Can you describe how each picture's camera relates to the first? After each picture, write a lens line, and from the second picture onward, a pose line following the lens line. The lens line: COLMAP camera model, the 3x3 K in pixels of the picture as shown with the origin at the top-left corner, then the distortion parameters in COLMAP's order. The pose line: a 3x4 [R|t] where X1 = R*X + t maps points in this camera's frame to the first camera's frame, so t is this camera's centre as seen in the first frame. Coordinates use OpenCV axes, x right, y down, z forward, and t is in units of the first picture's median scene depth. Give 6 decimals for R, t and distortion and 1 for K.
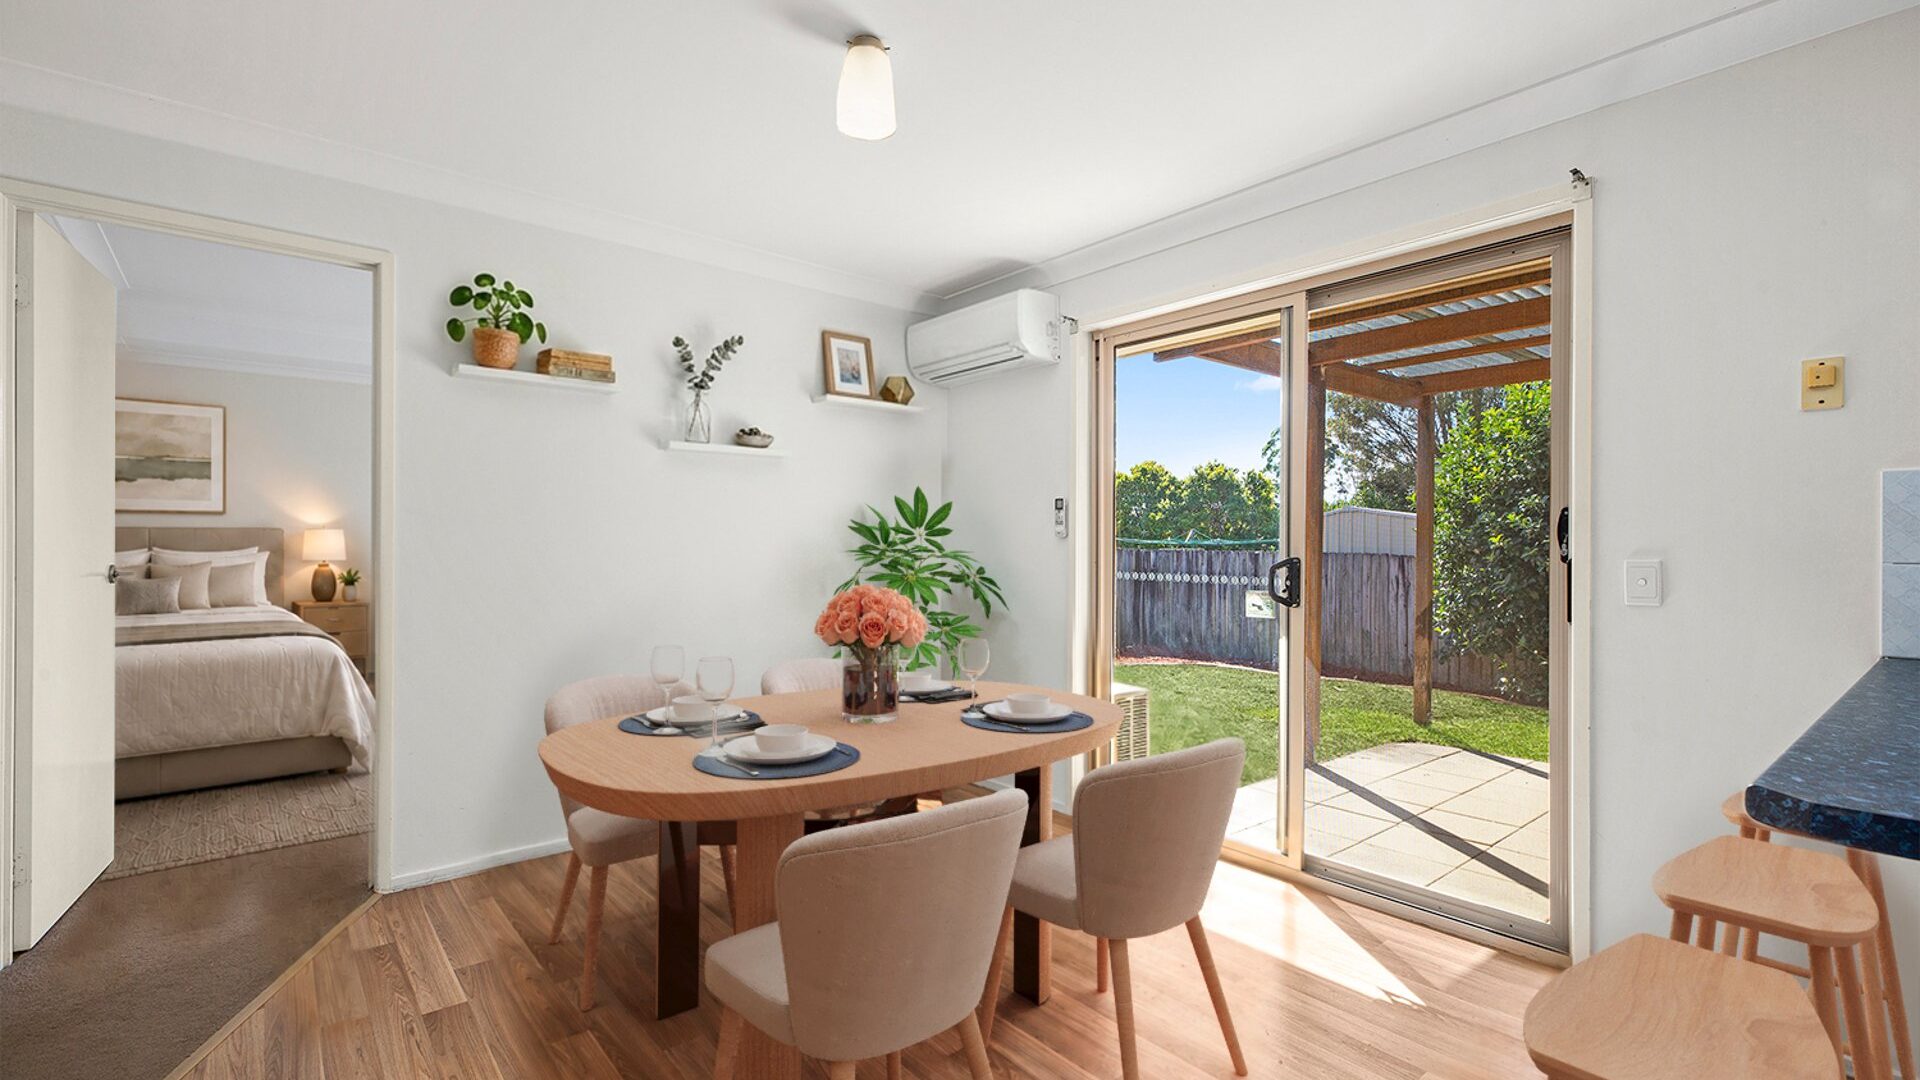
lens RADIAL K [[857.4, 0, 971.0], [0, 857.4, 533.3], [0, 0, 1]] dist [-0.001356, 0.000016]
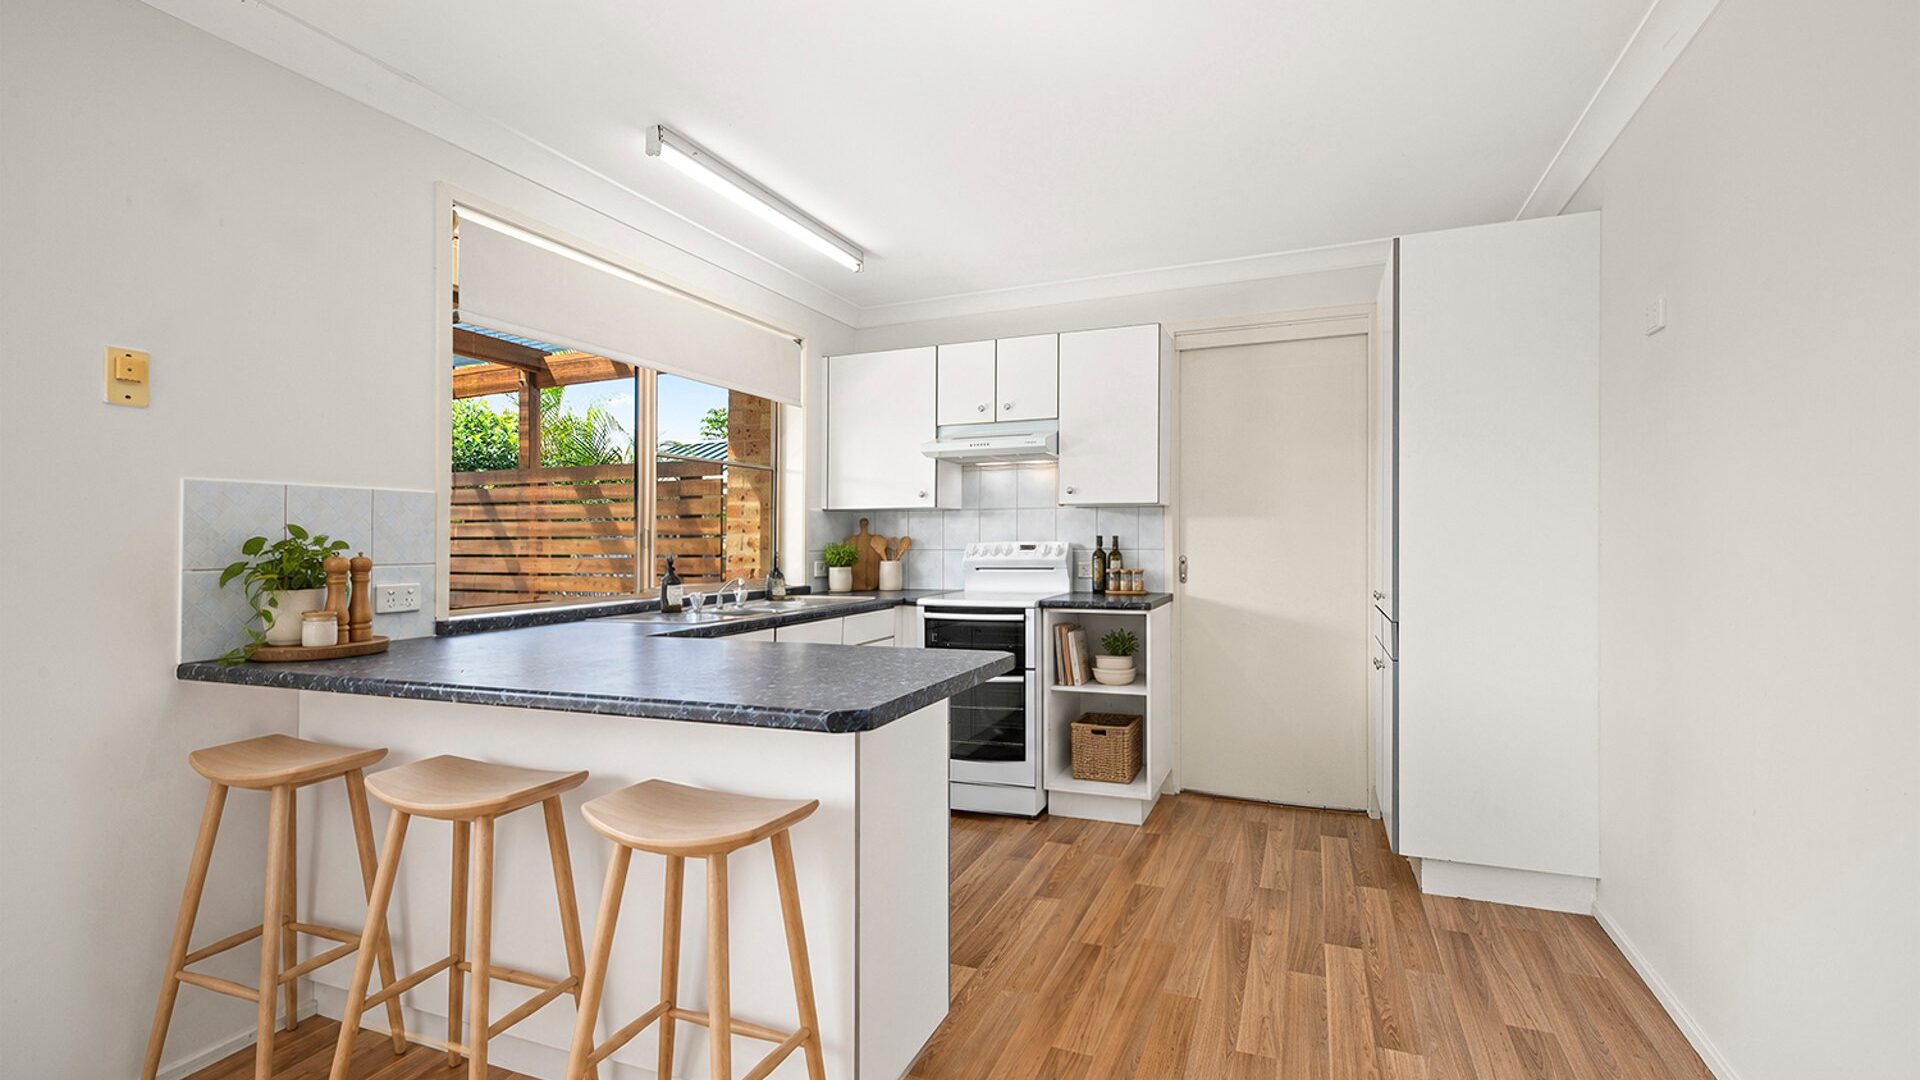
lens RADIAL K [[857.4, 0, 969.0], [0, 857.4, 531.9], [0, 0, 1]] dist [-0.001356, 0.000016]
pose [[-0.475885, -0.004052, 0.879498, -1.239190], [-0.008933, 0.999960, -0.000227, 0.006692], [-0.879462, -0.007964, -0.475902, 1.785301]]
